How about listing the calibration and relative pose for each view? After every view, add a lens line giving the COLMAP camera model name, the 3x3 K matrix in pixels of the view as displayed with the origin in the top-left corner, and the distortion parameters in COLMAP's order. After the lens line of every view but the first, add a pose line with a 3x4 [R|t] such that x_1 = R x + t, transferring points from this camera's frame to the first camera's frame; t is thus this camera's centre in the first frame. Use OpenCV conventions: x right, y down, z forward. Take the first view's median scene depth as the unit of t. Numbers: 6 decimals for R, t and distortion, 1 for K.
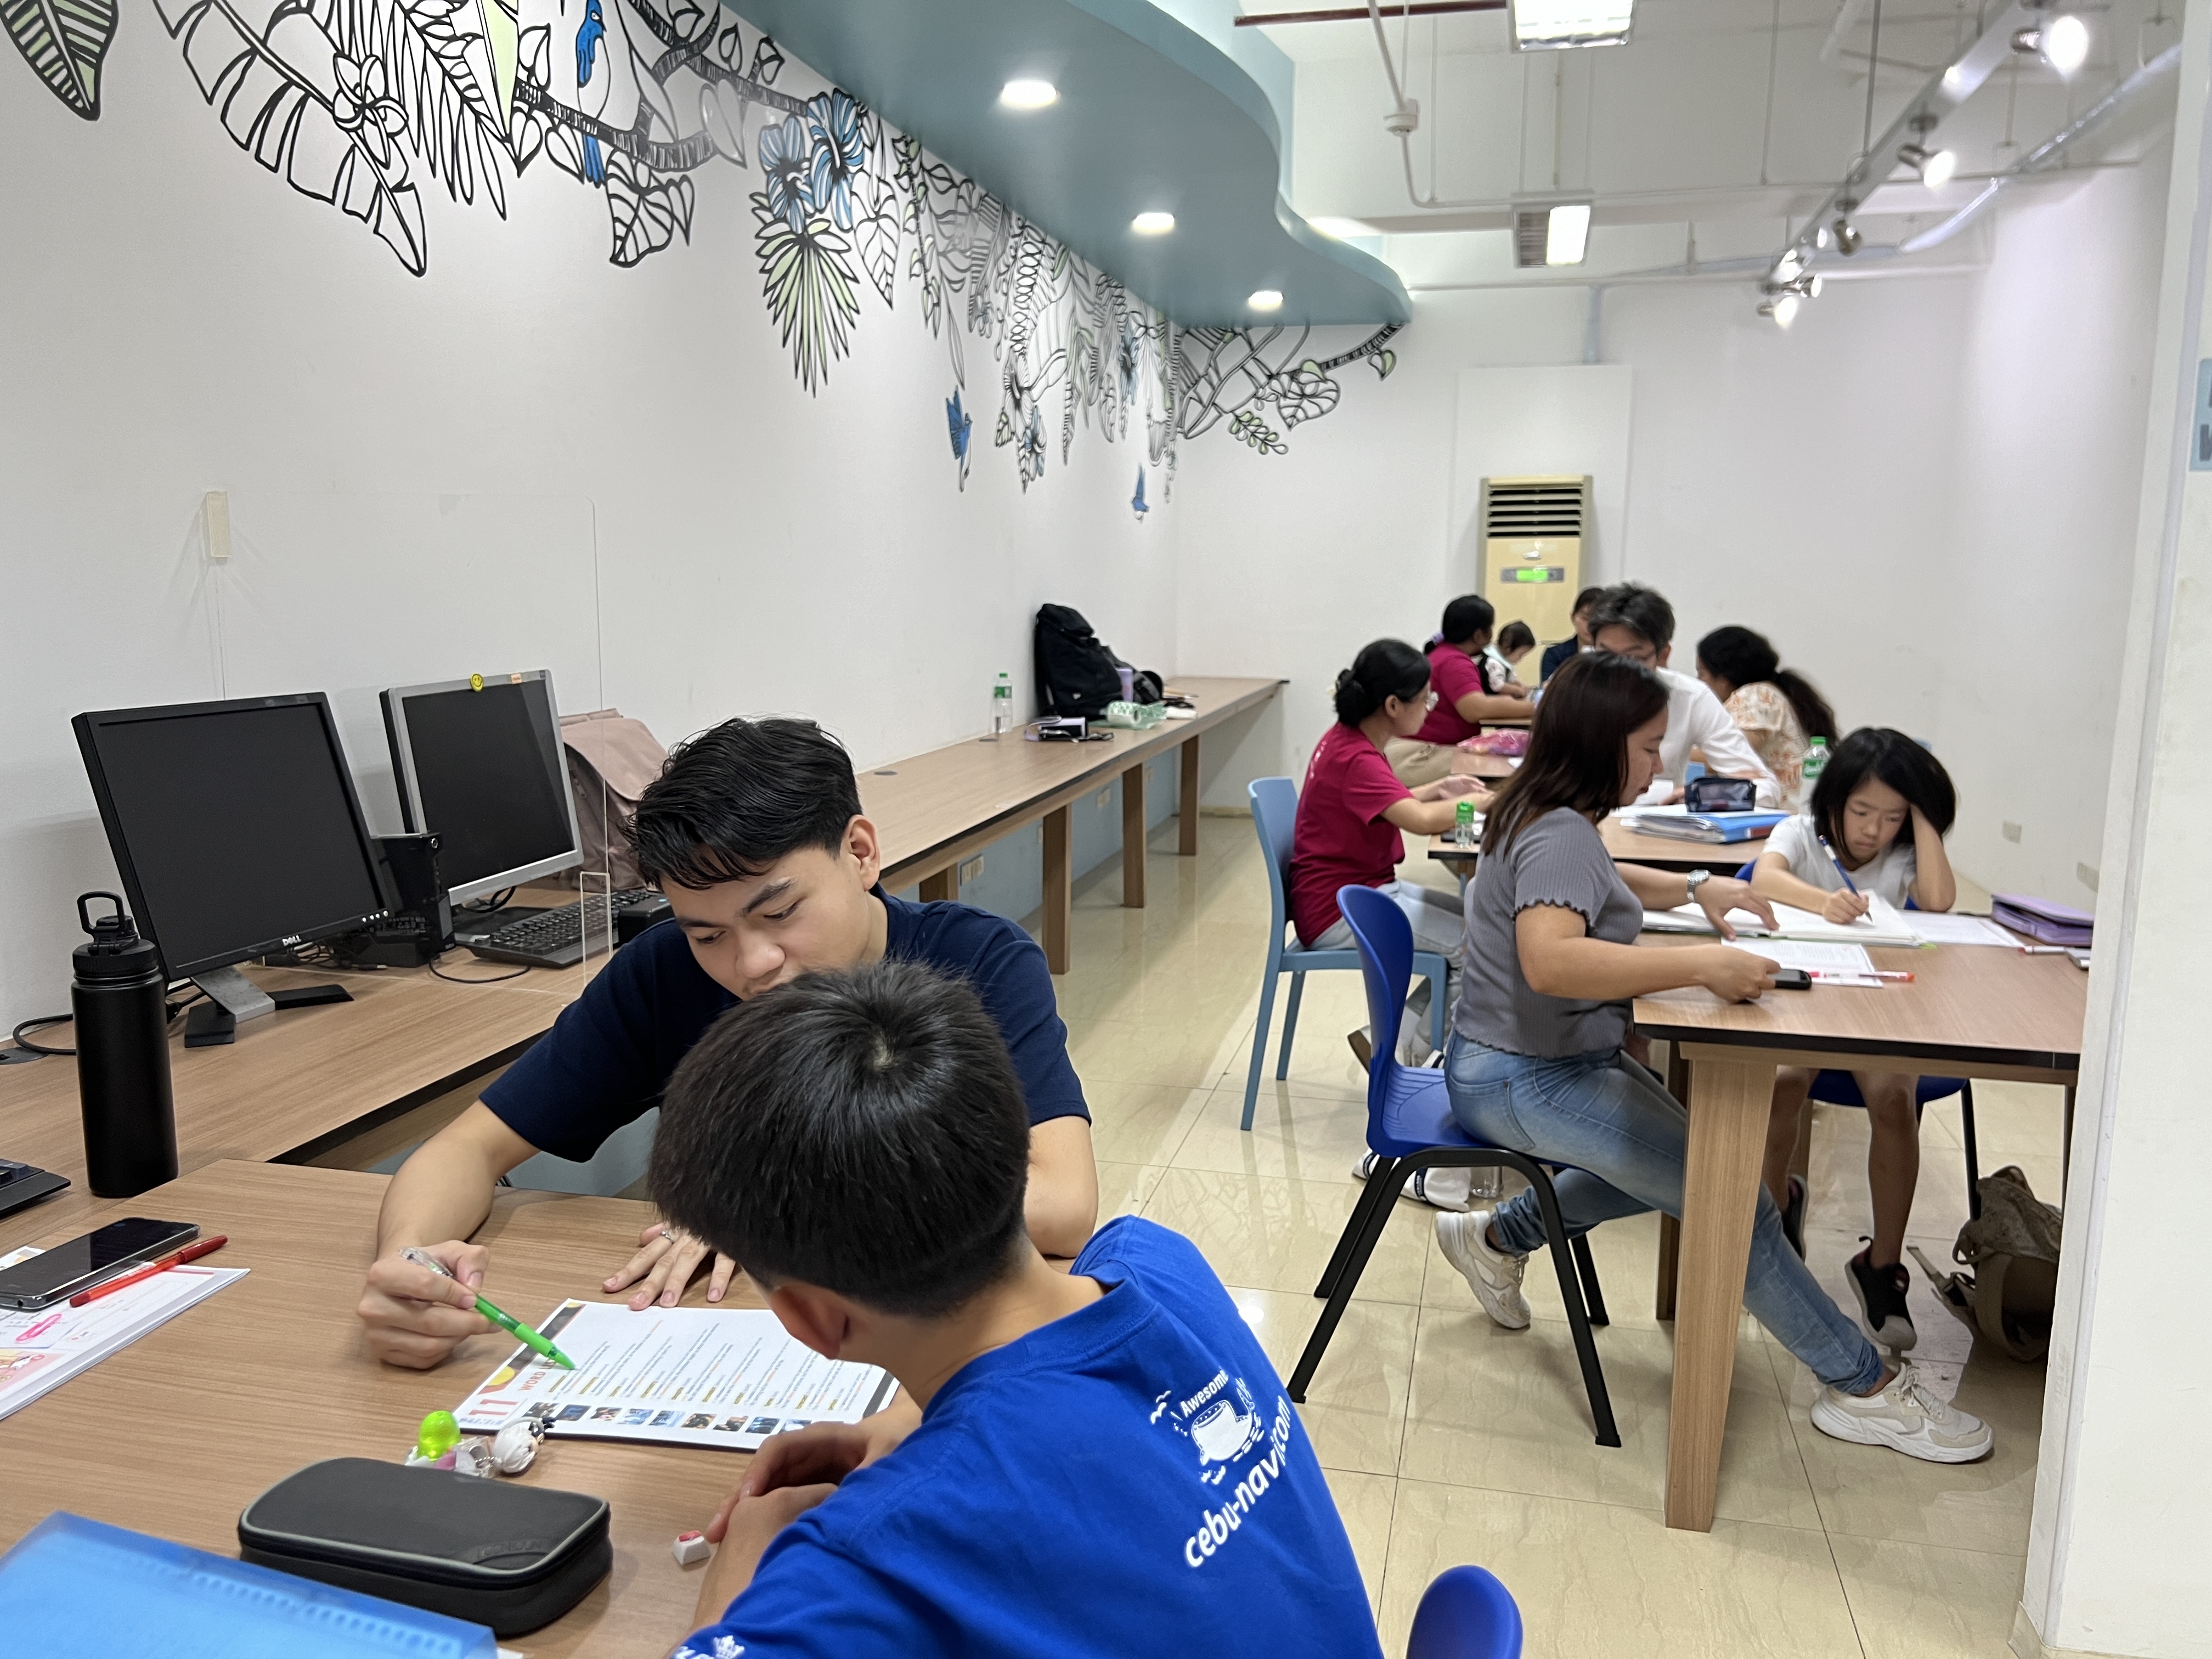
lens RADIAL K [[1642.7, 0, 1106.0], [0, 1642.7, 829.5], [0, 0, 1]] dist [0.049345, -0.057269]
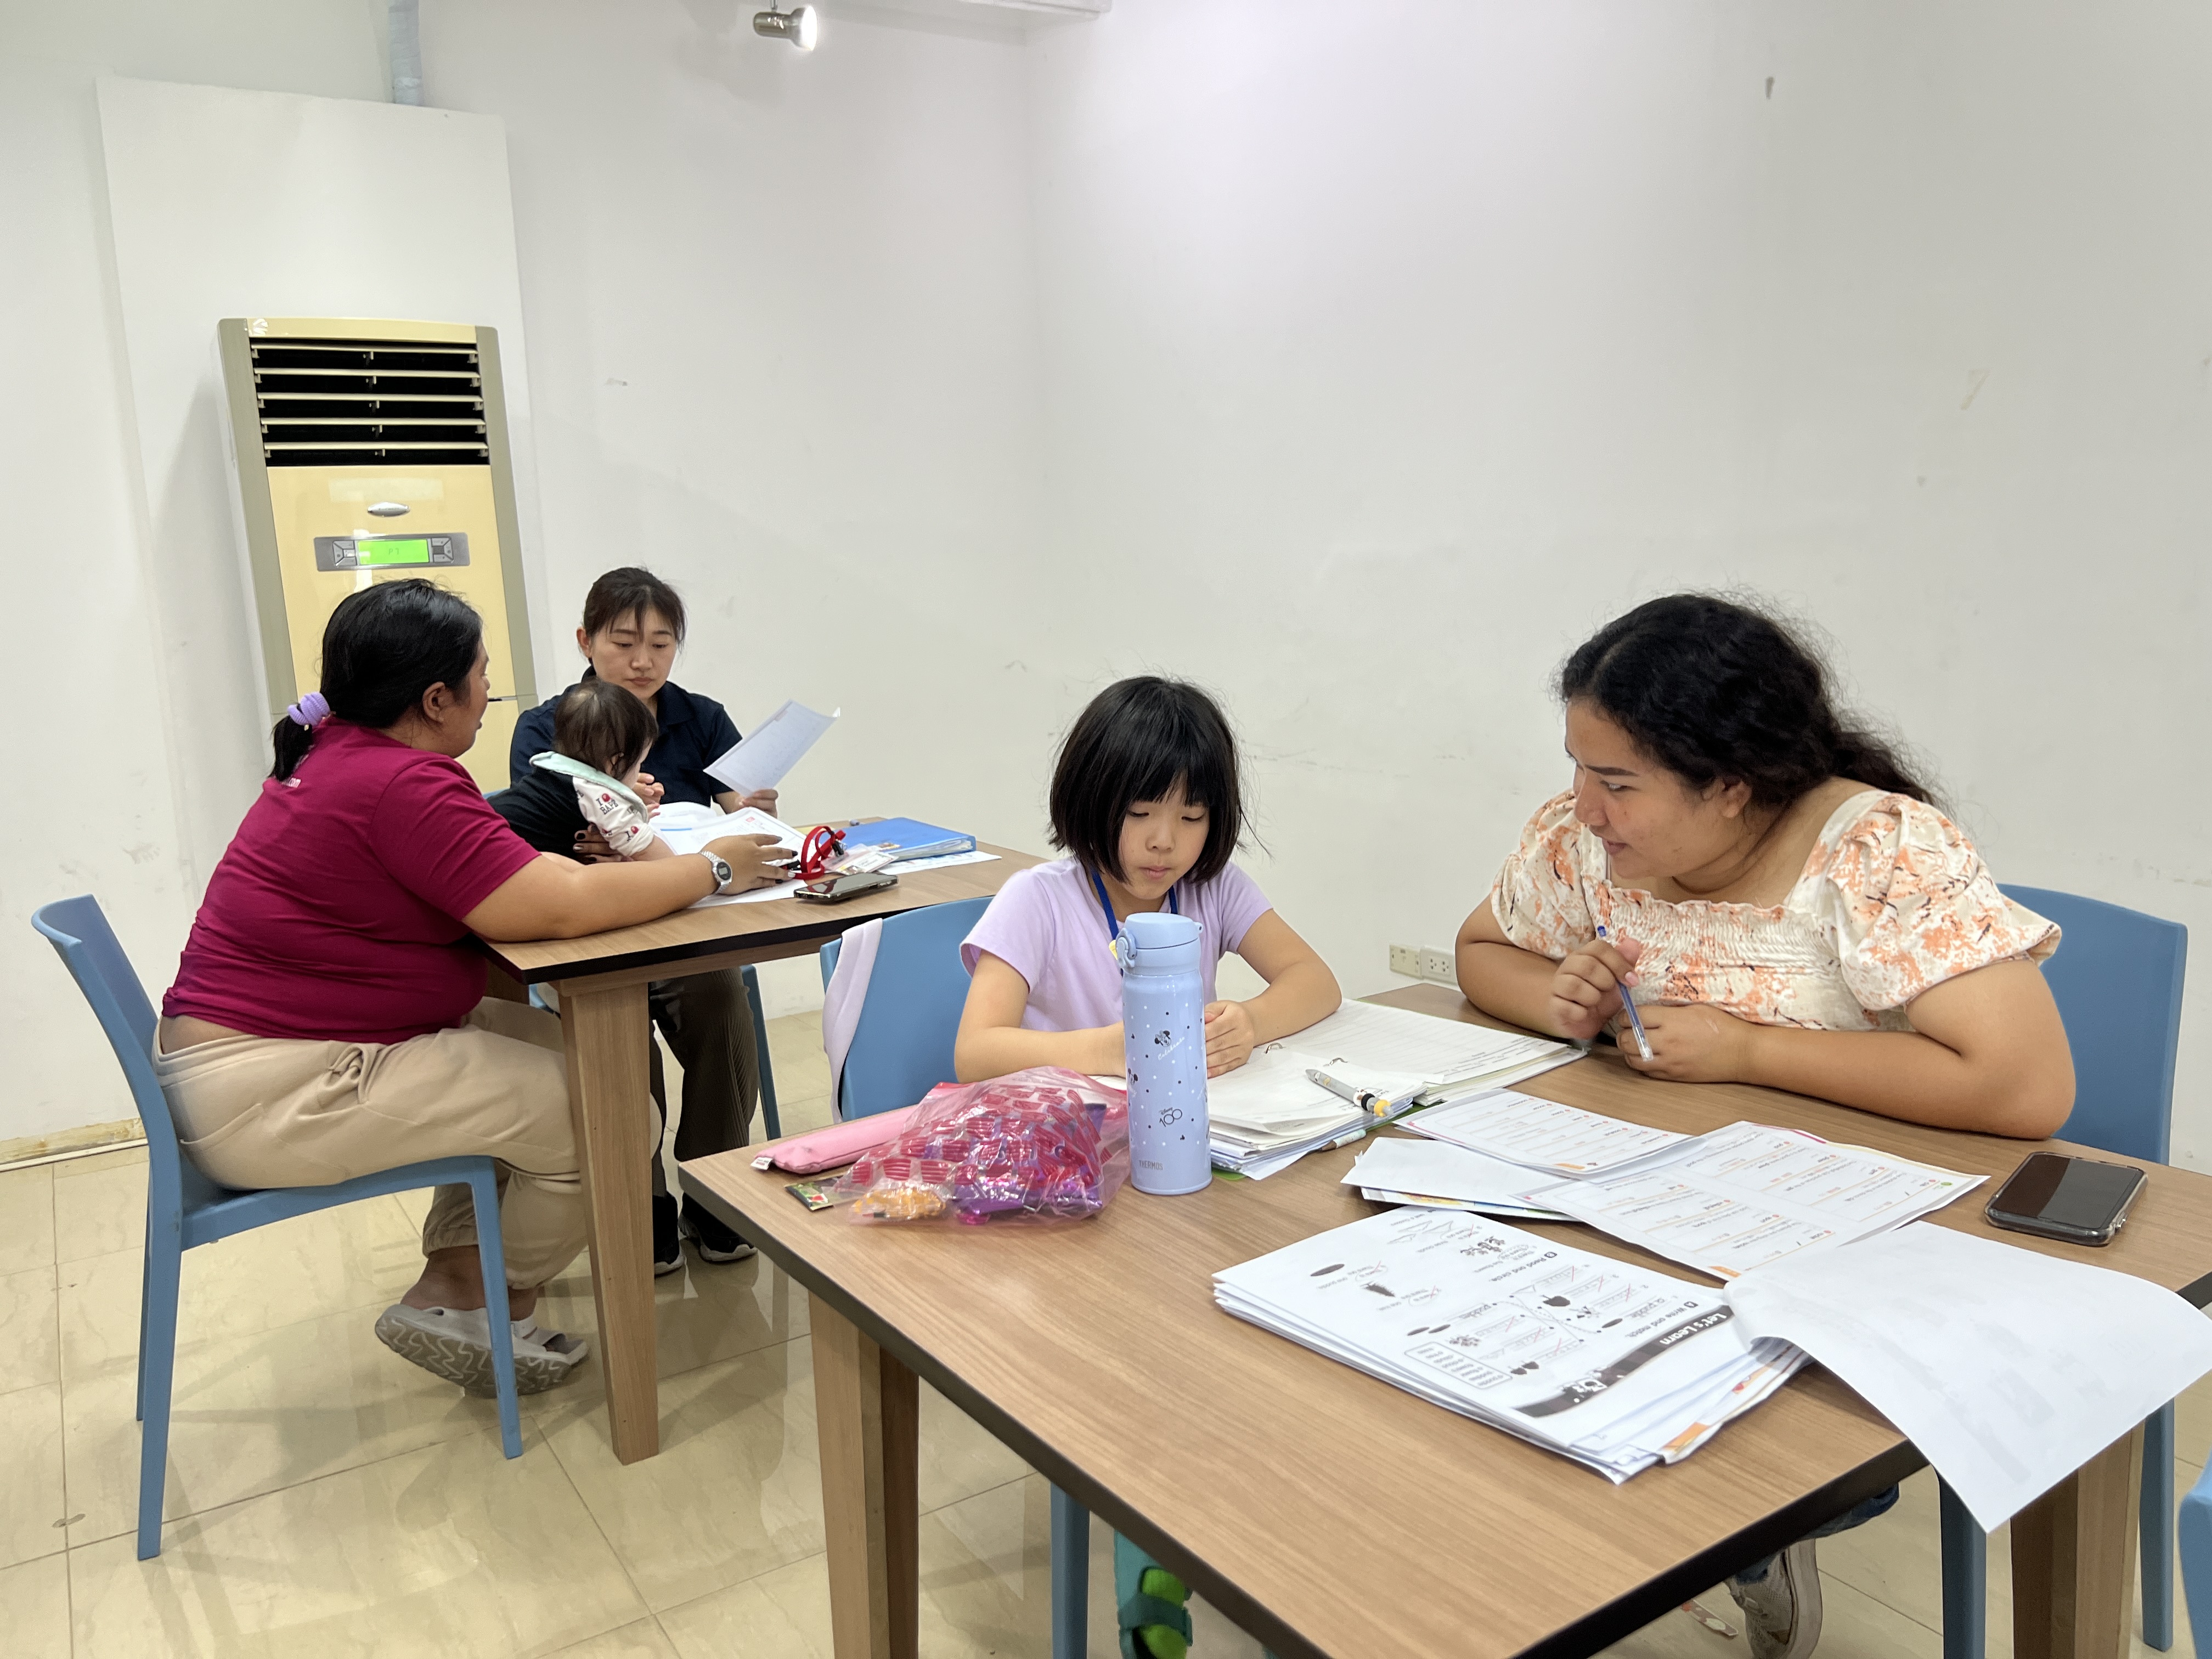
lens RADIAL K [[1642.7, 0, 1106.0], [0, 1642.7, 829.5], [0, 0, 1]] dist [0.049345, -0.057269]
pose [[0.683197, -0.144061, 0.715883, 0.071024], [0.155492, 0.986564, 0.050140, -0.084108], [-0.713488, 0.077059, 0.696418, 0.641889]]
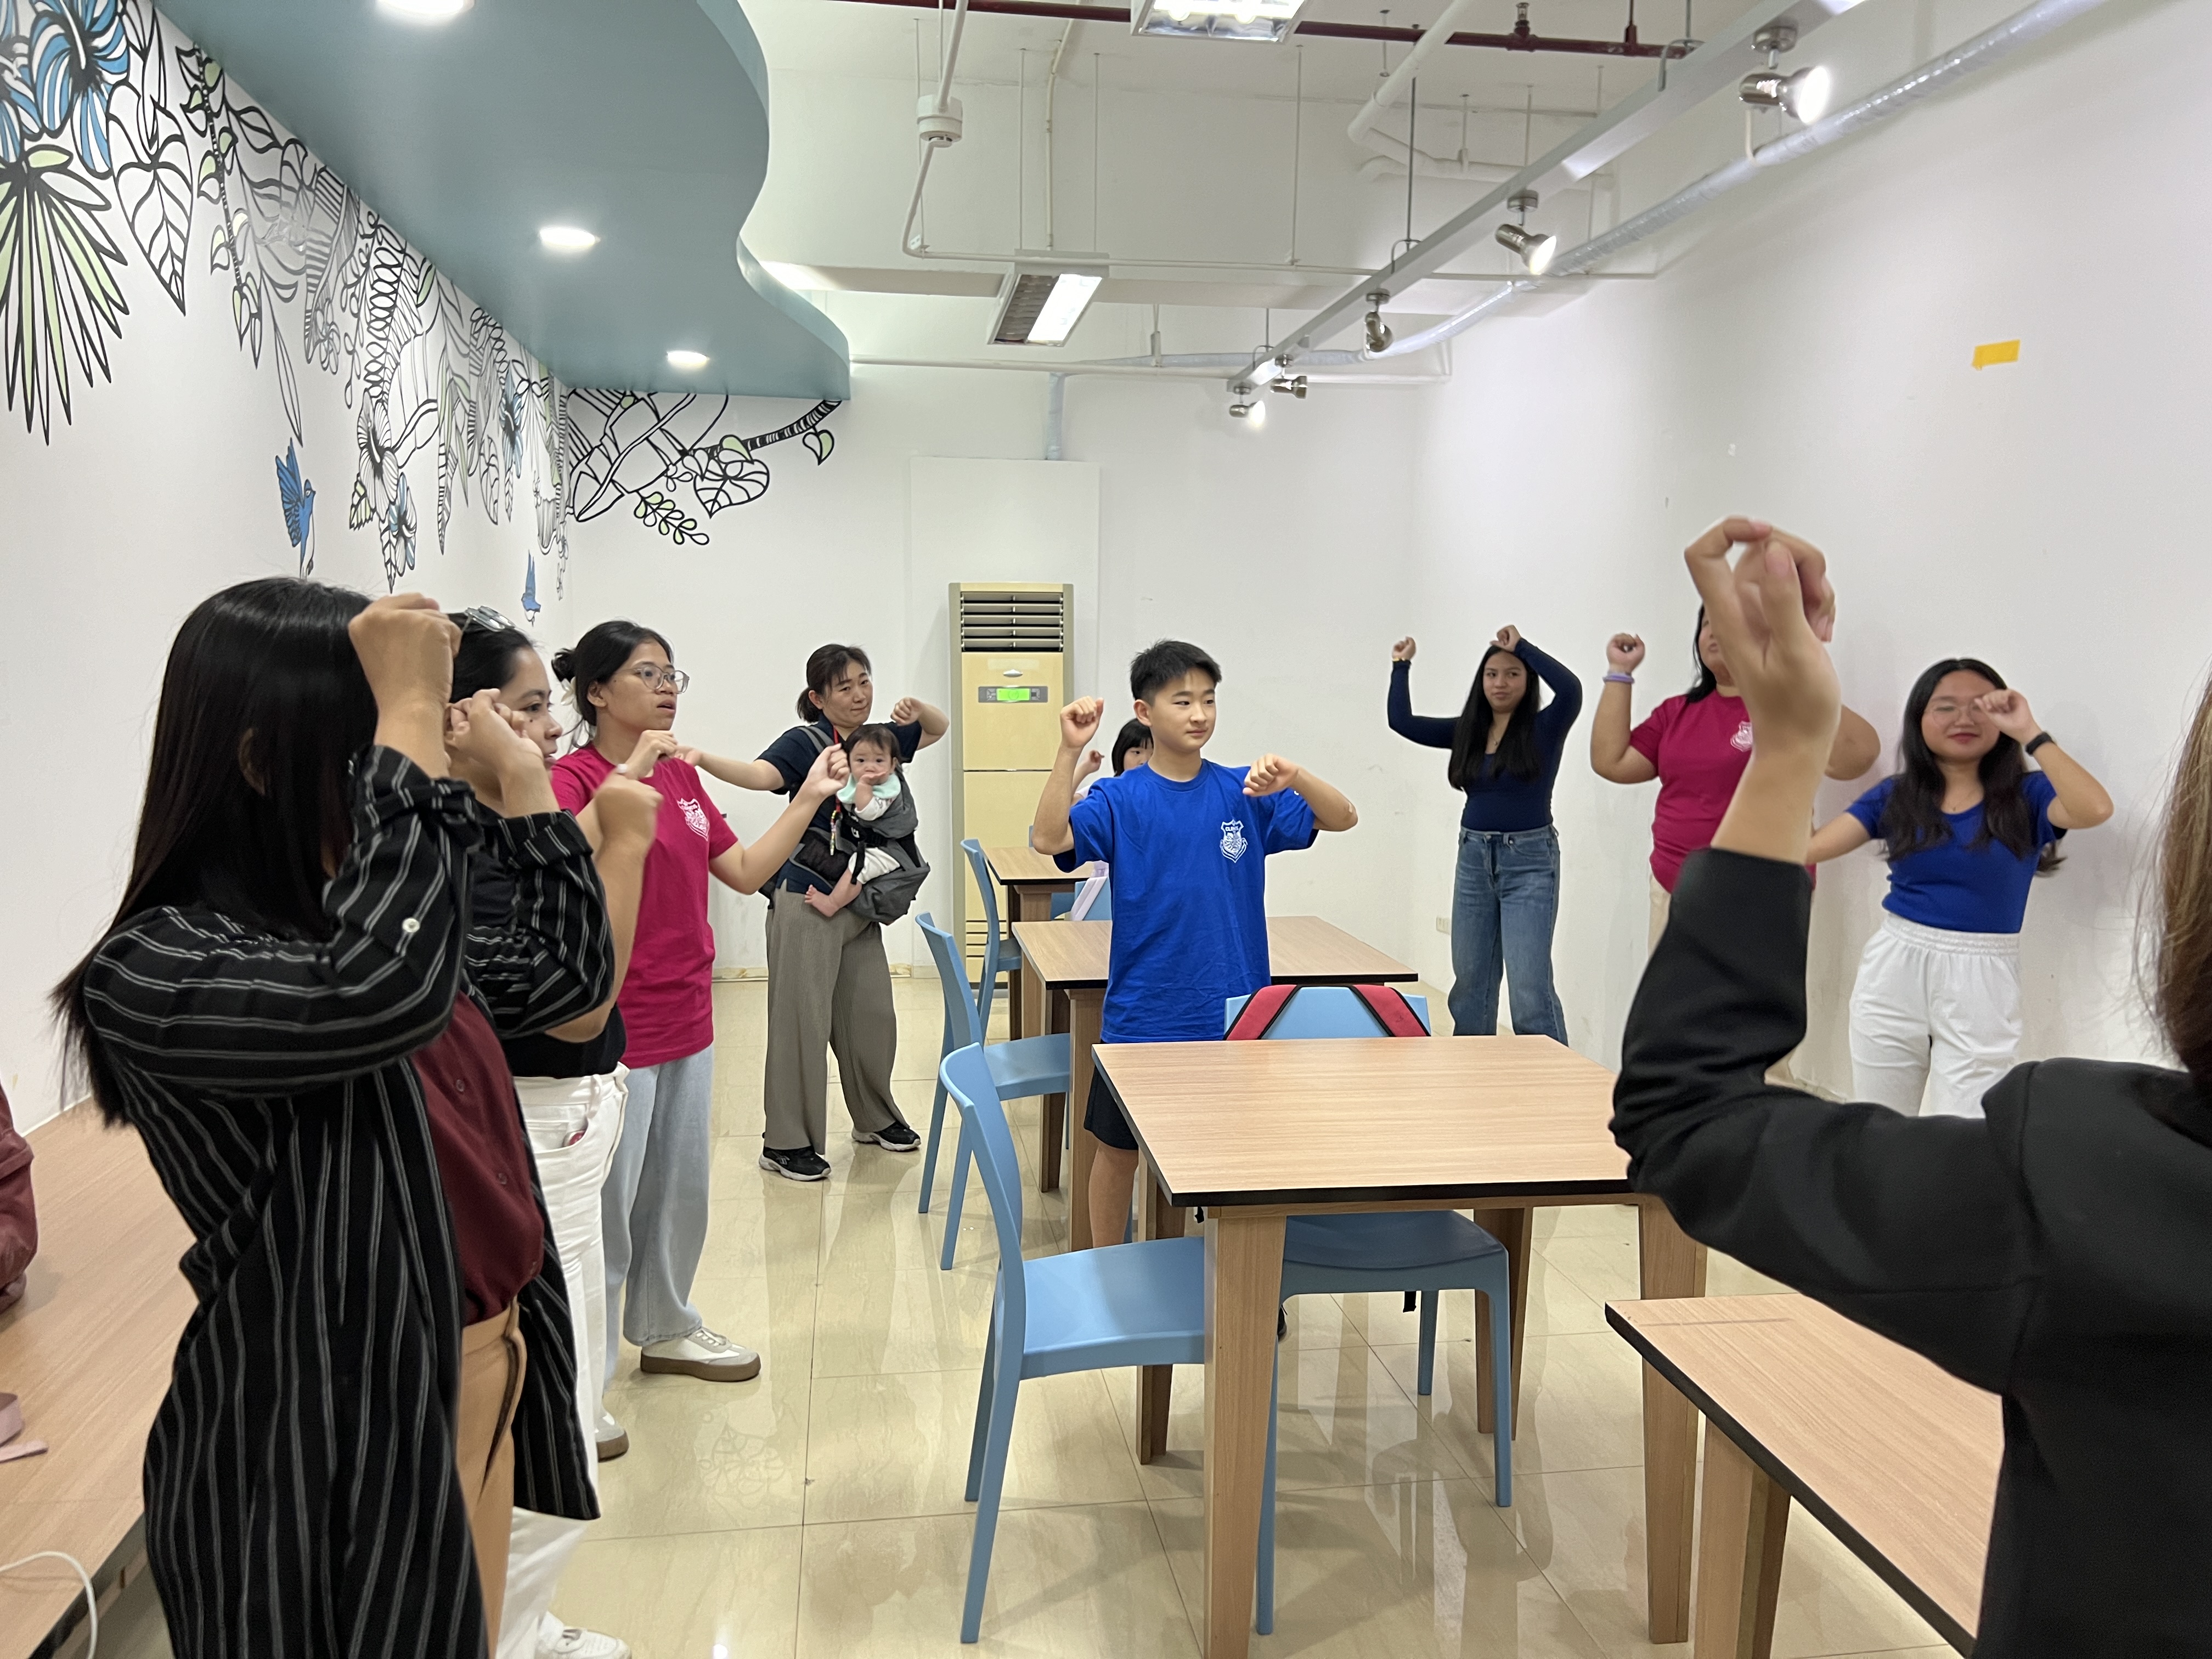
lens RADIAL K [[1600.4, 0, 1057.3], [0, 1600.4, 836.6], [0, 0, 1]] dist [0.073420, -0.077900]
pose [[0.928177, -0.038062, 0.370187, -0.043361], [0.052679, 0.998177, -0.029451, -0.059346], [-0.368392, 0.046837, 0.928490, 0.230911]]
